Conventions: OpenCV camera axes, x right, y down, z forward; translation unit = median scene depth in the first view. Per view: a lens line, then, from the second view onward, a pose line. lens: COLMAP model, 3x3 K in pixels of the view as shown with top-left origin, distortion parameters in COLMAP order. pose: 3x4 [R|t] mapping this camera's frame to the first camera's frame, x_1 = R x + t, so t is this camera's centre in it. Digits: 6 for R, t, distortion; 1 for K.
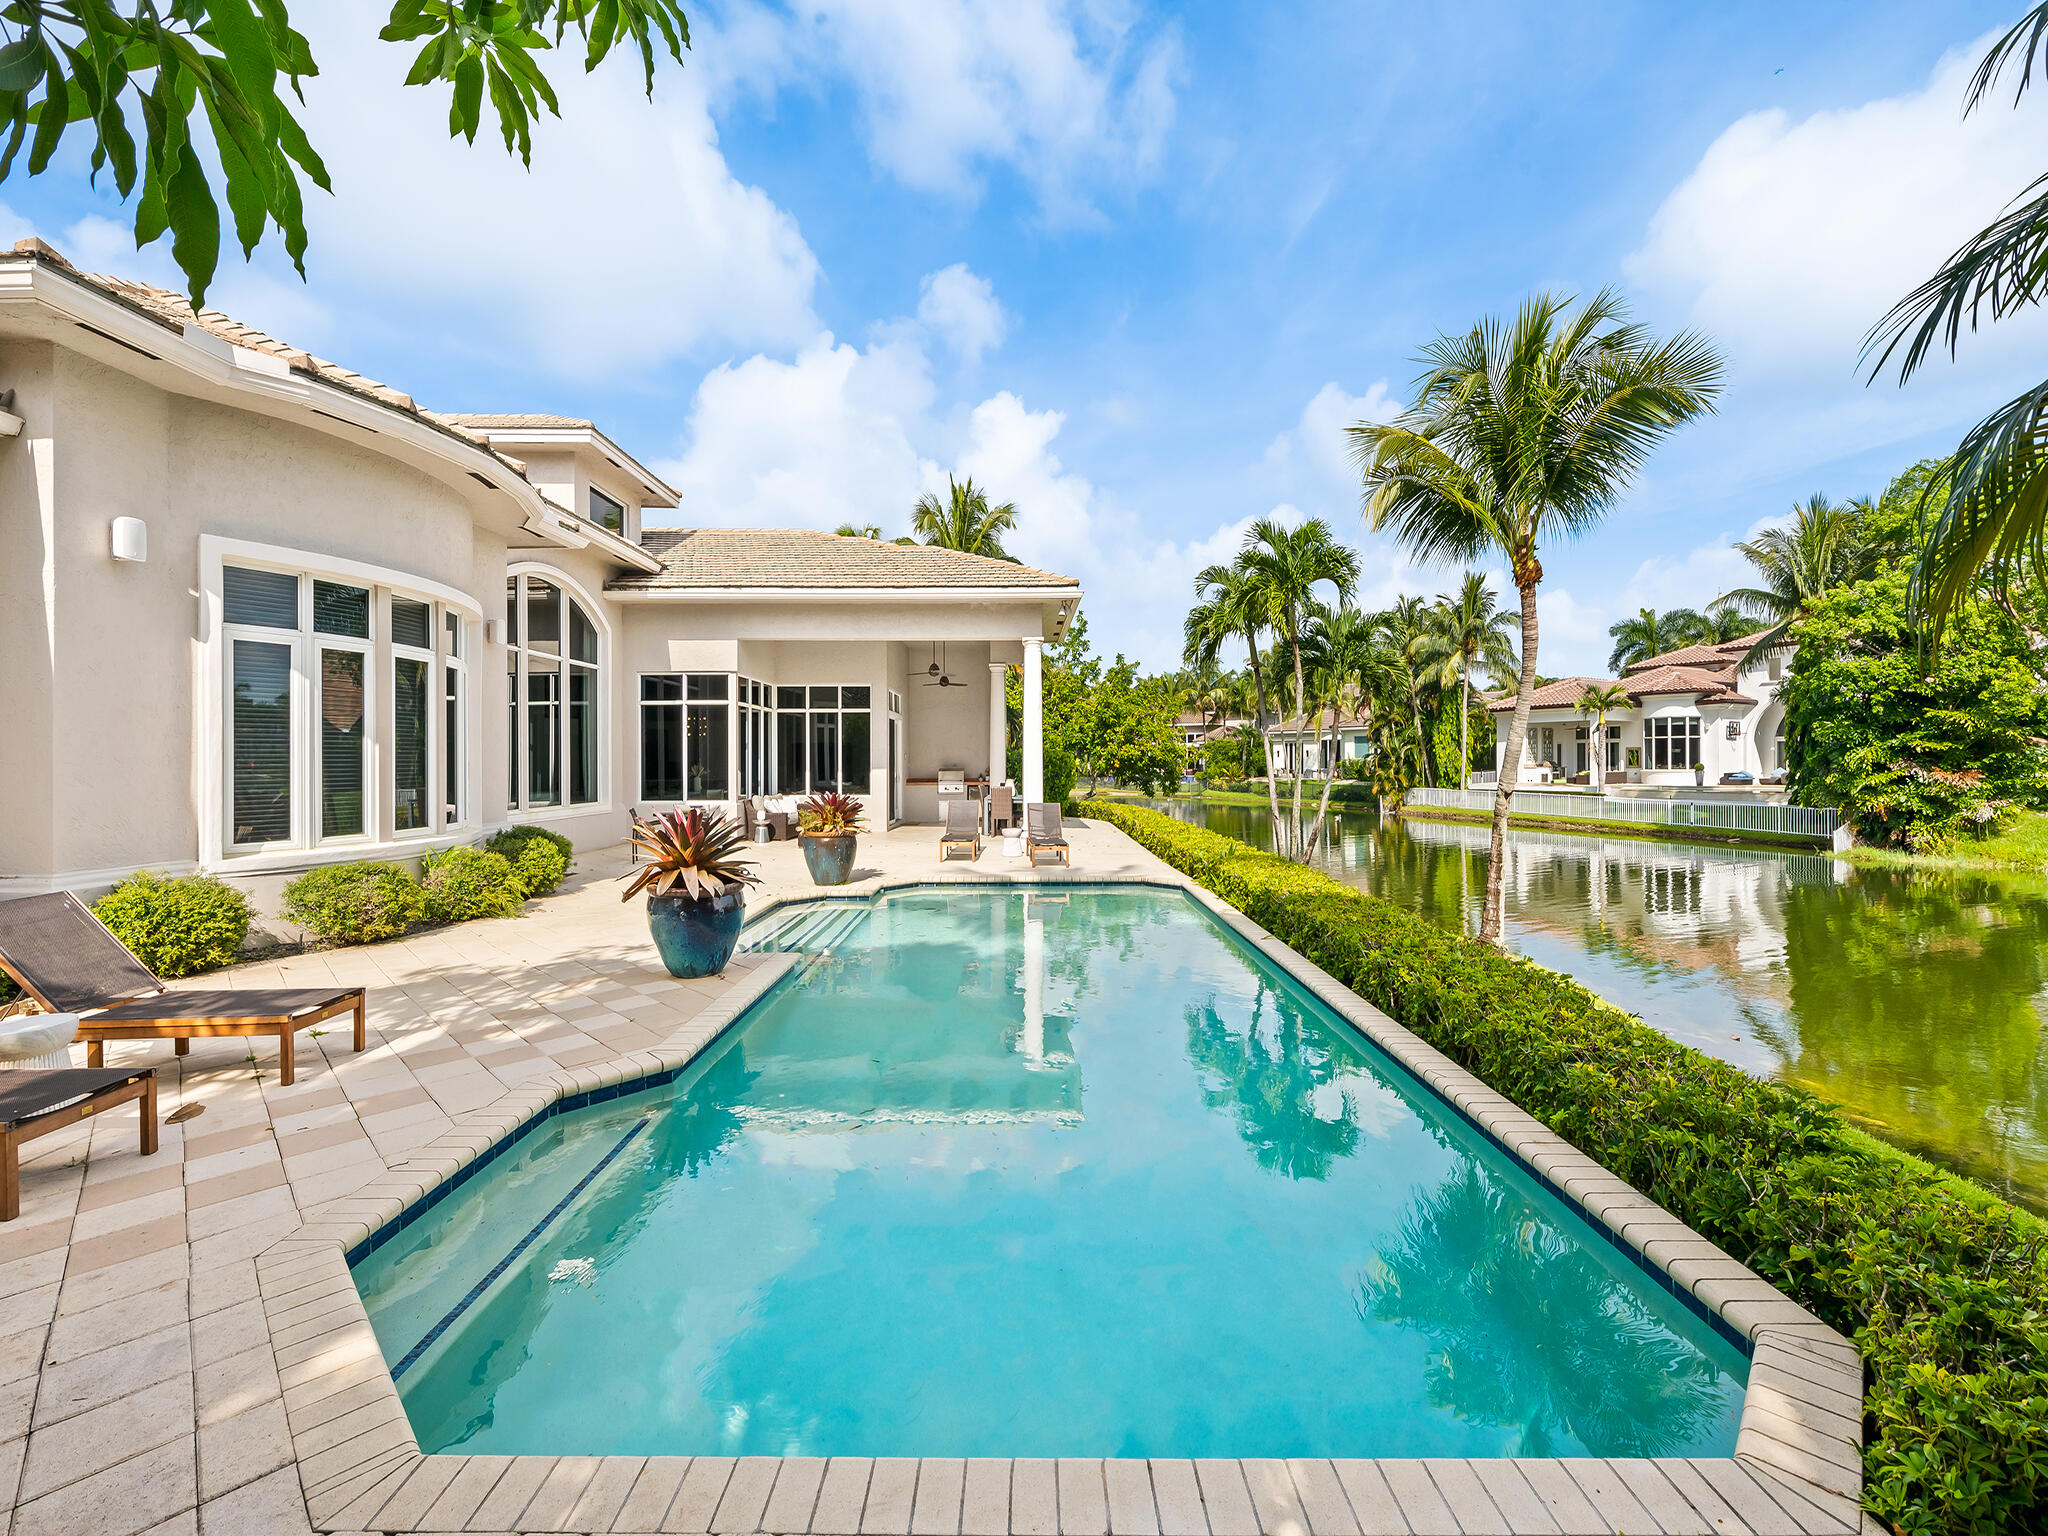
lens RADIAL K [[861.3, 0, 1017.4], [0, 861.3, 760.7], [0, 0, 1]] dist [0.008045, -0.005491]
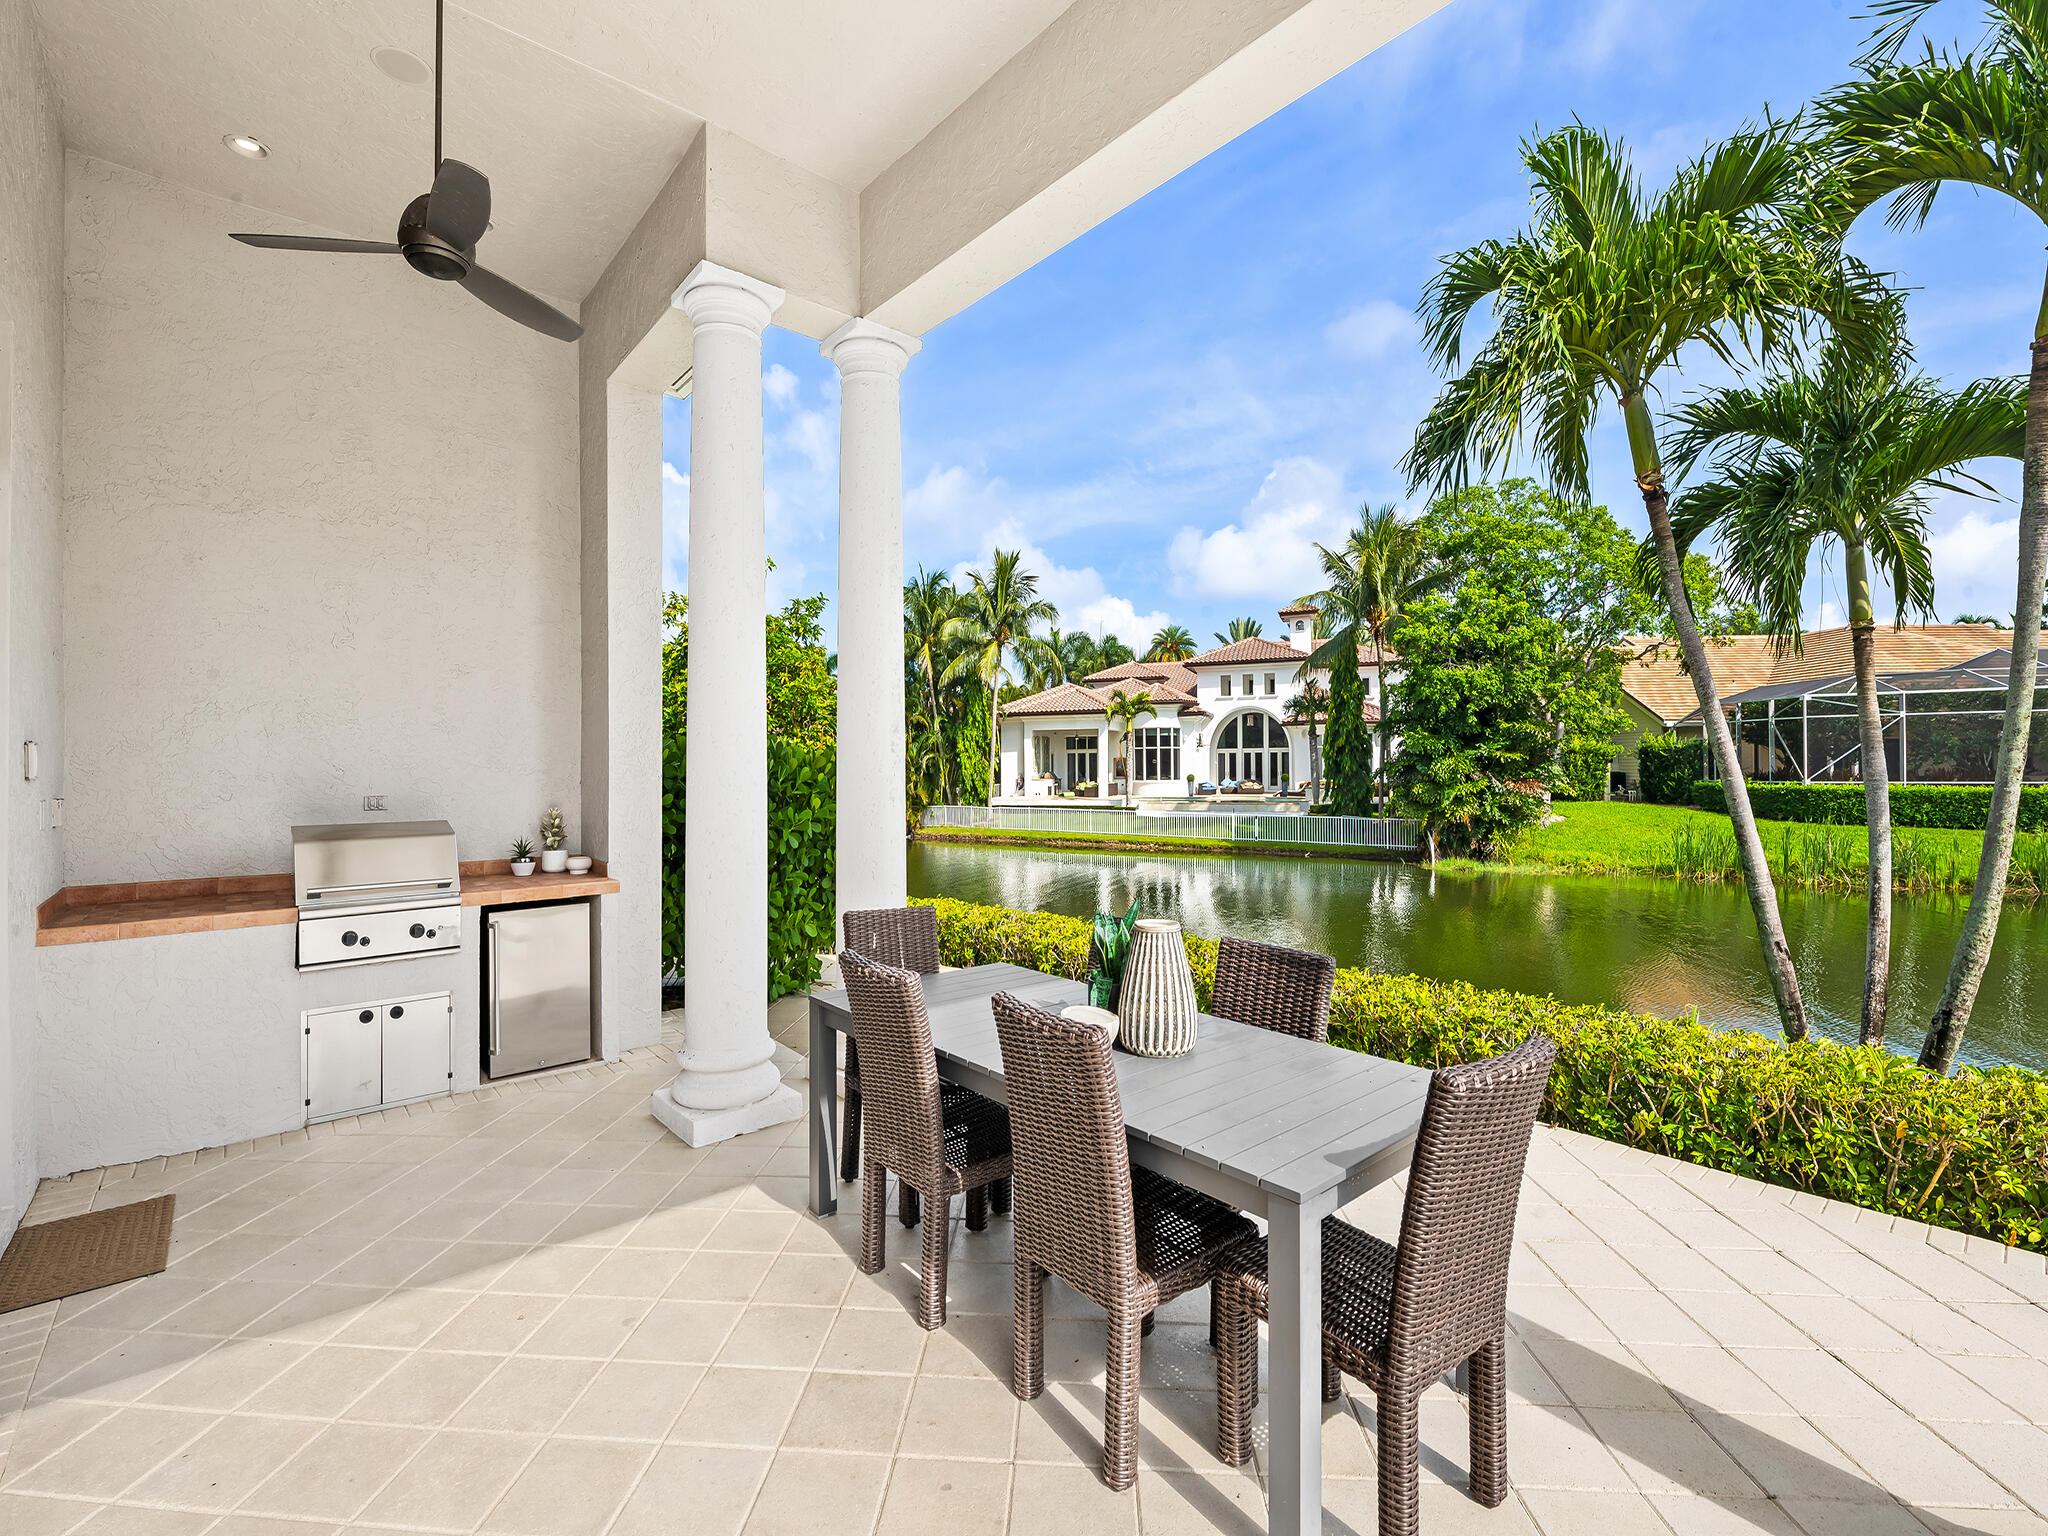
lens RADIAL K [[892.8, 0, 1016.8], [0, 892.8, 762.5], [0, 0, 1]] dist [-0.007673, -0.000137]
pose [[0.751070, 0.003726, 0.660212, -0.045244], [0.003613, 0.999946, -0.009754, -0.000895], [-0.660212, 0.009712, 0.751016, 0.339453]]
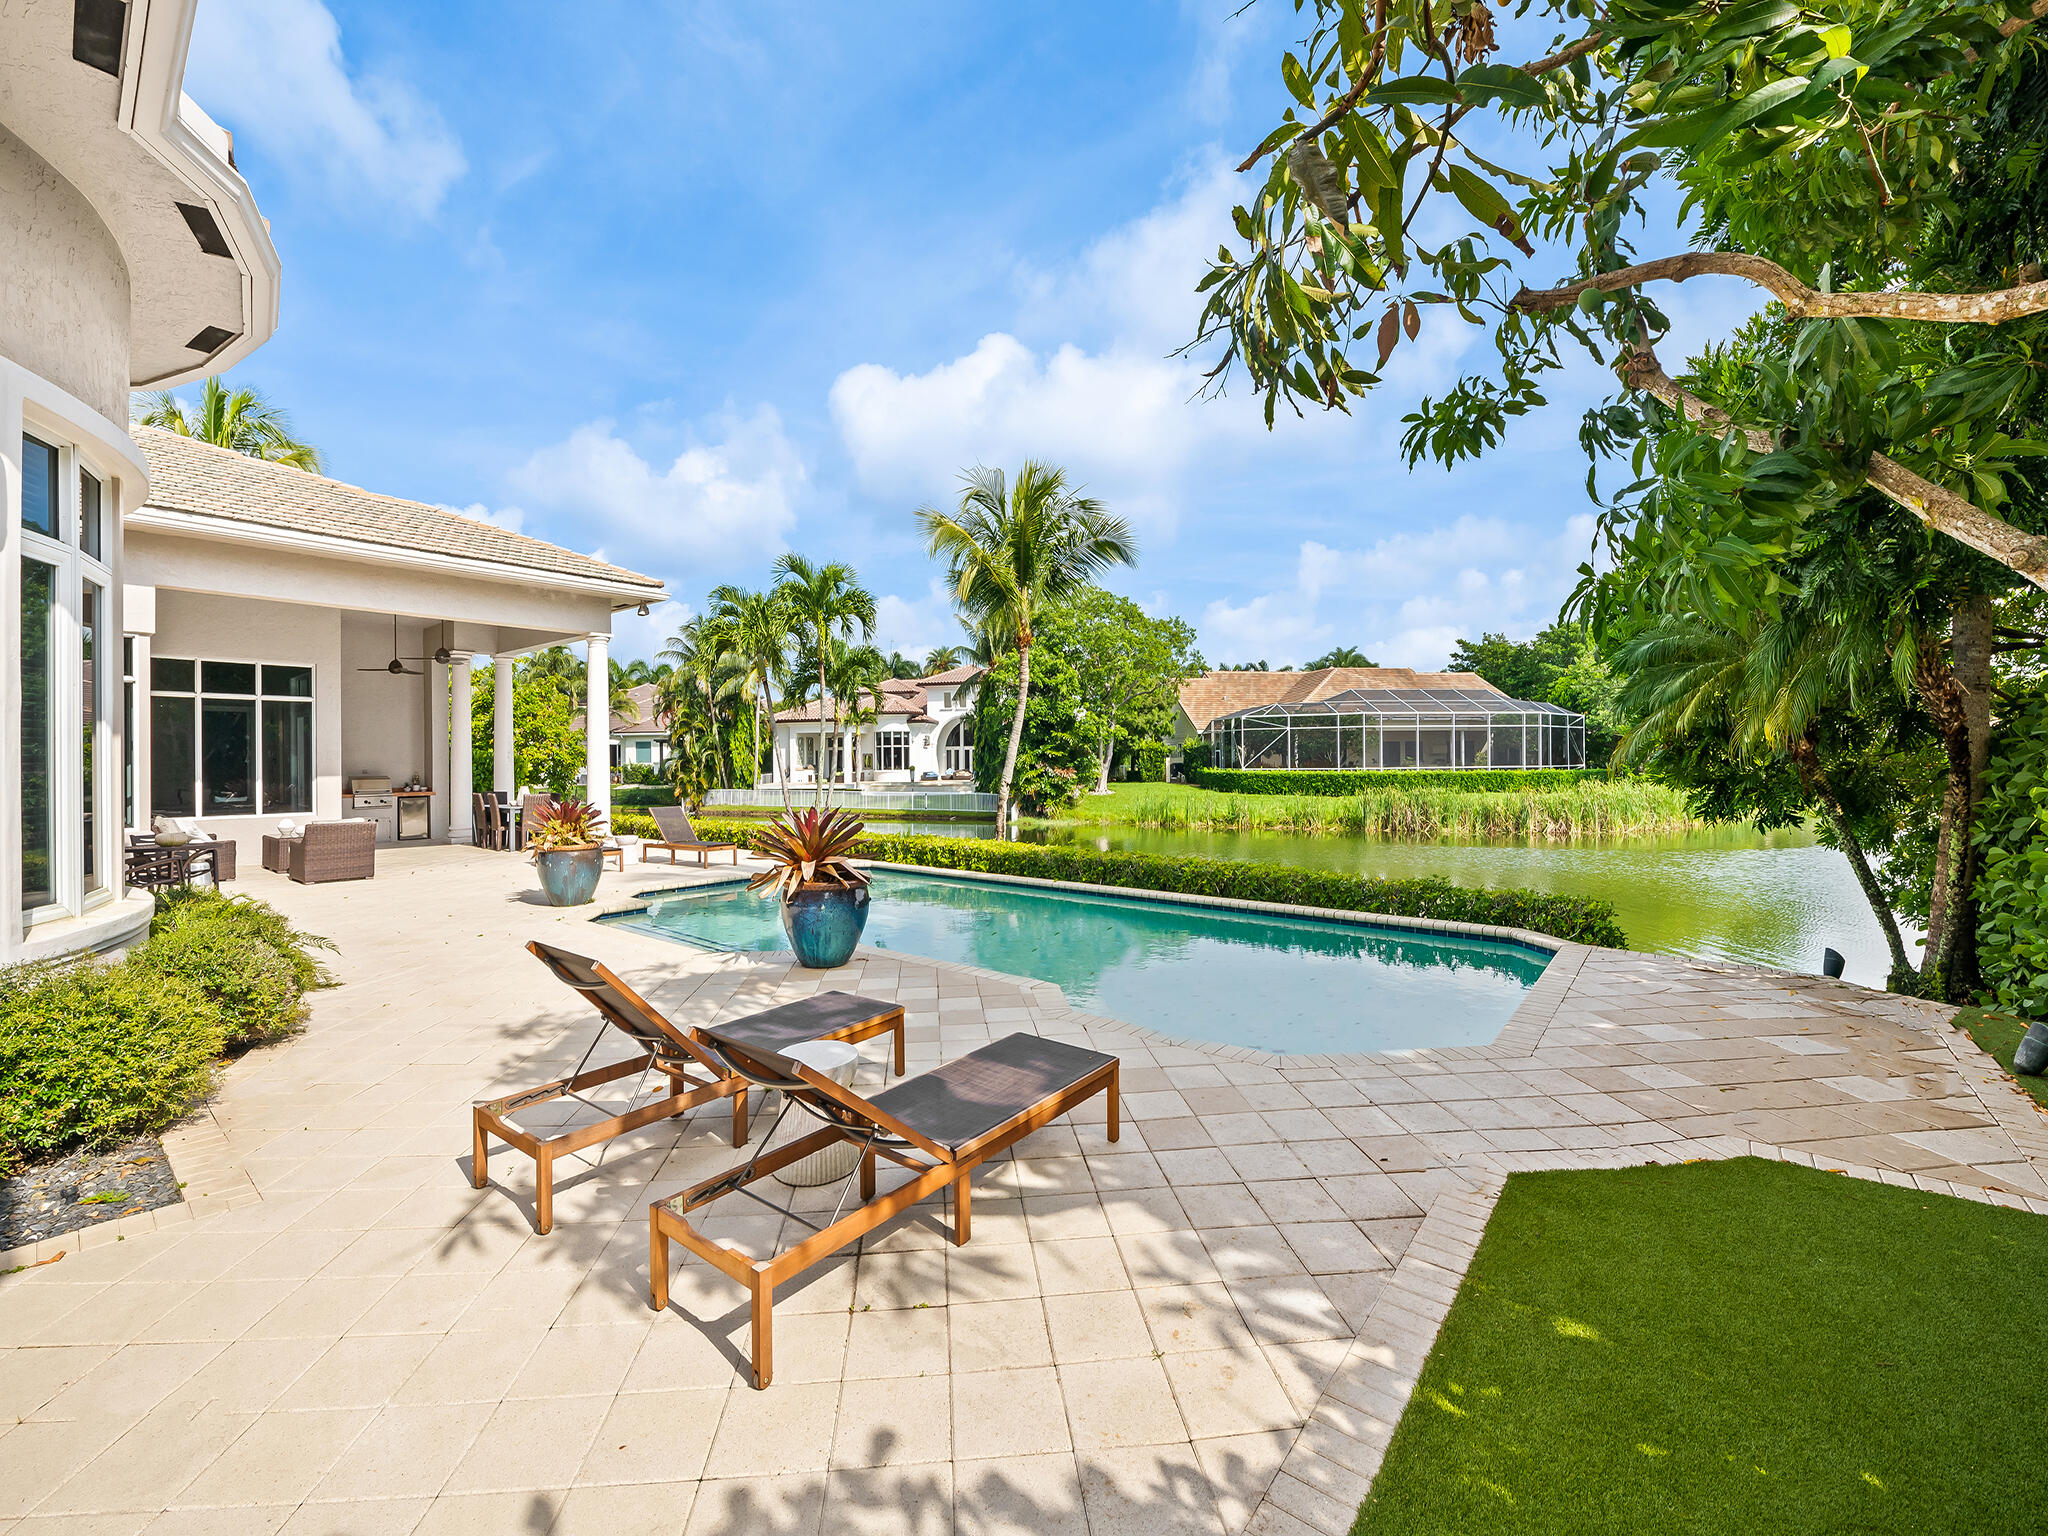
lens RADIAL K [[836.5, 0, 1021.5], [0, 836.5, 761.3], [0, 0, 1]] dist [-0.014956, -0.000188]
pose [[0.630747, -0.002020, 0.775986, -0.131335], [0.006127, 0.999978, -0.002377, 0.000657], [-0.775964, 0.006254, 0.630746, 0.020880]]
